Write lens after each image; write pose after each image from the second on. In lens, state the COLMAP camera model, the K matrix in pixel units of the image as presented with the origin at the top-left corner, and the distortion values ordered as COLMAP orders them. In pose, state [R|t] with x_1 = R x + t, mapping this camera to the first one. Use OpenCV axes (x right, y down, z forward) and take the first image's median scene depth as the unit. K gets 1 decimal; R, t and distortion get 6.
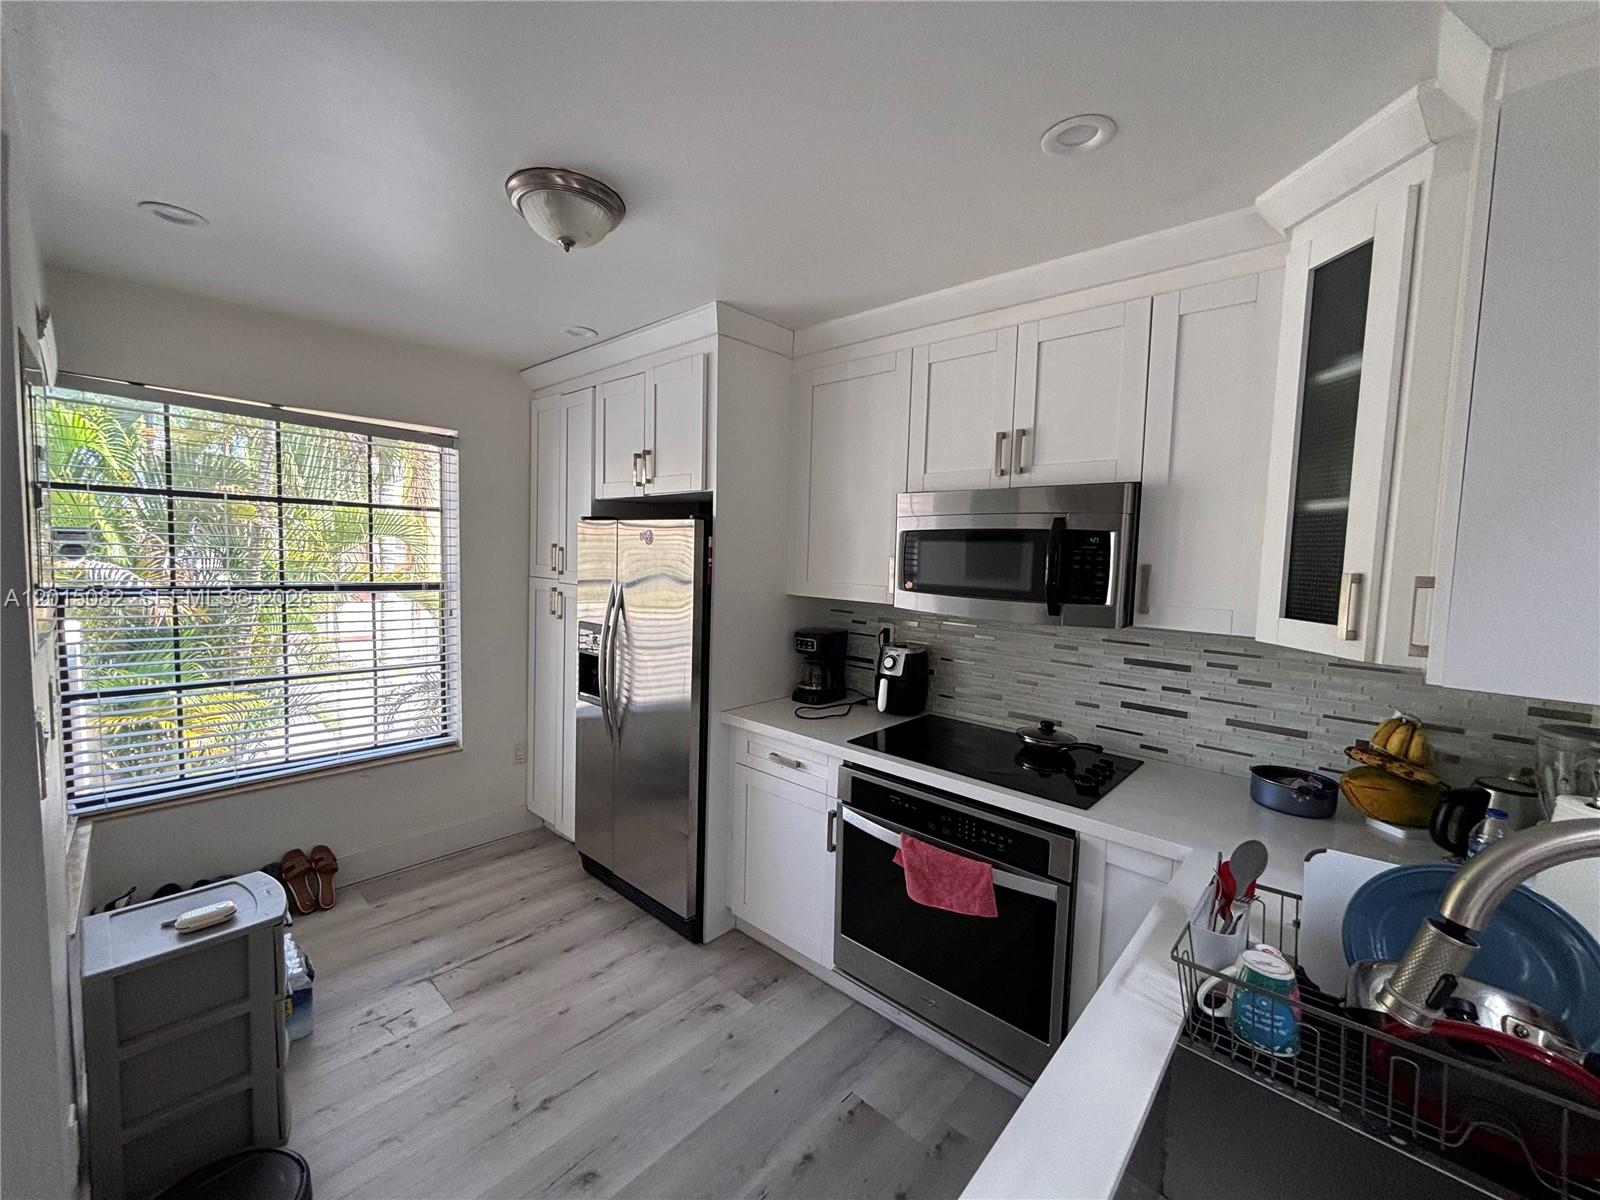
lens RADIAL K [[649.7, 0, 800.0], [0, 649.7, 597.6], [0, 0, 1]] dist [0.000965, 0.000211]
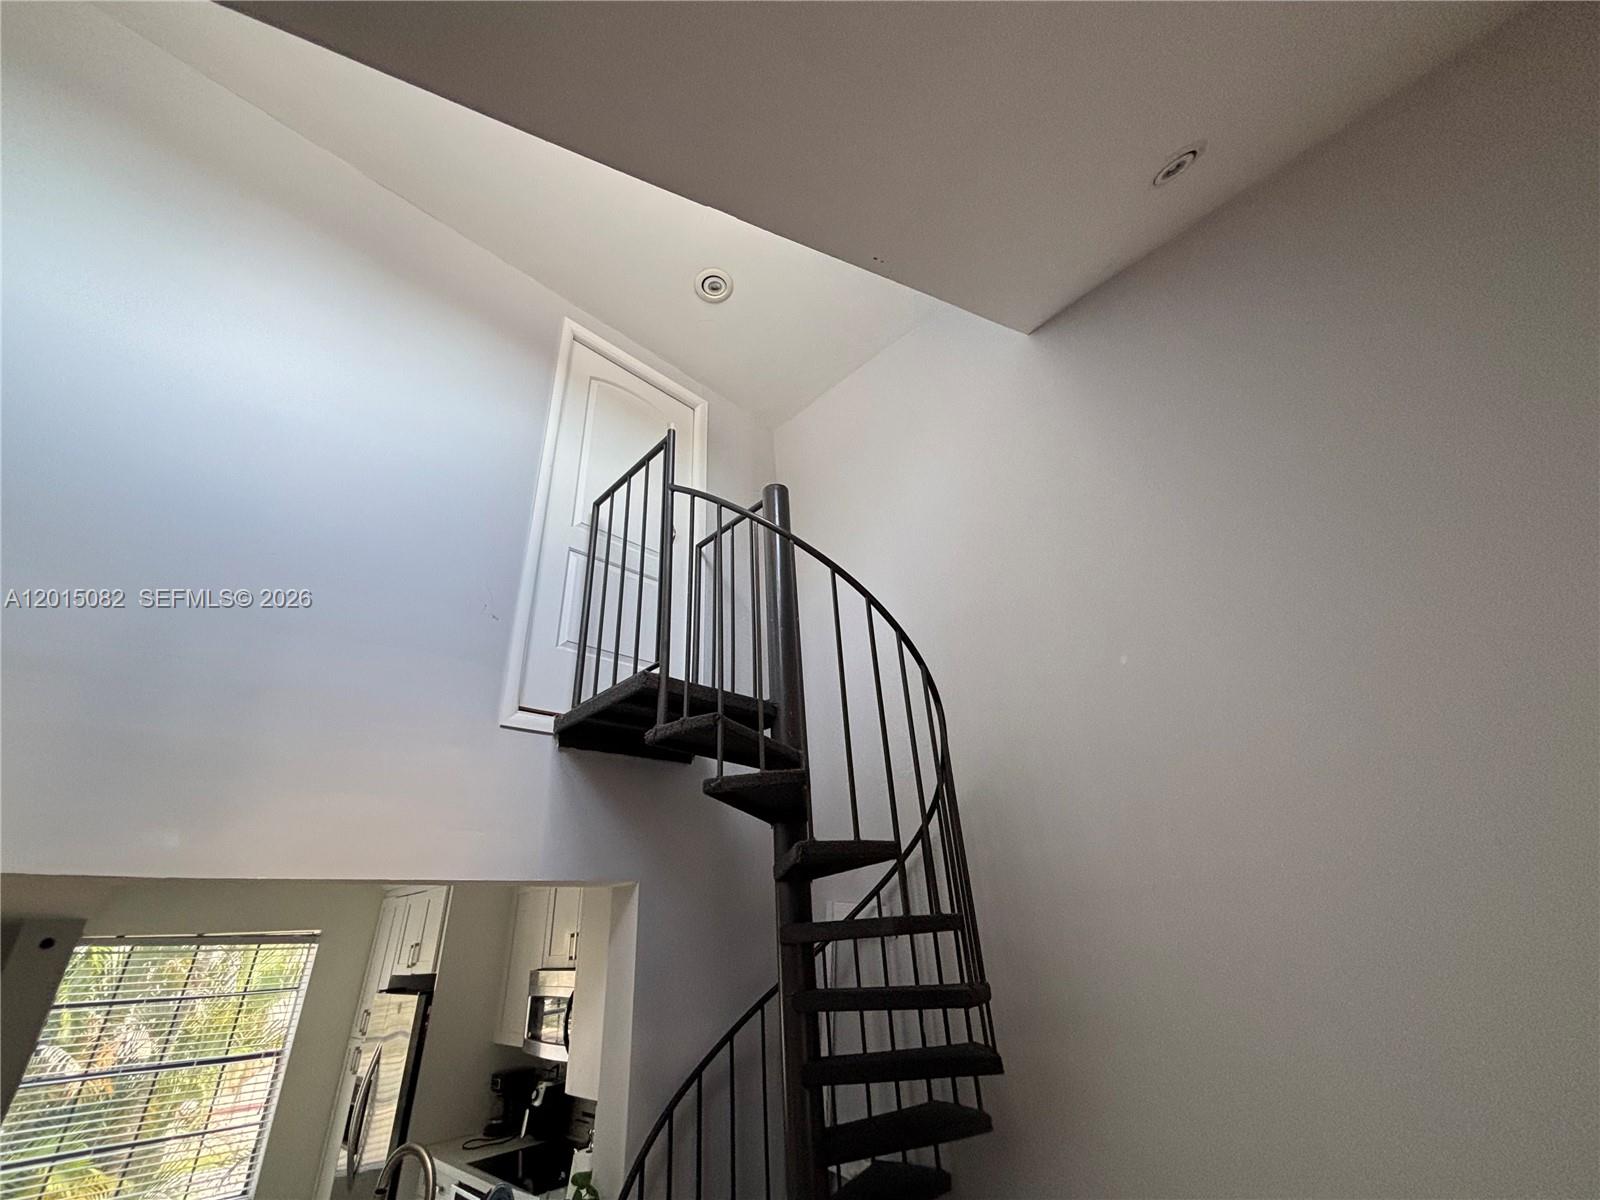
lens RADIAL K [[649.7, 0, 794.6], [0, 649.7, 602.9], [0, 0, 1]] dist [0.000965, 0.000211]
pose [[0.994494, -0.102391, -0.022331, 0.810761], [0.076061, 0.851796, -0.518323, -0.037935], [0.072093, 0.513771, 0.854893, -0.735379]]
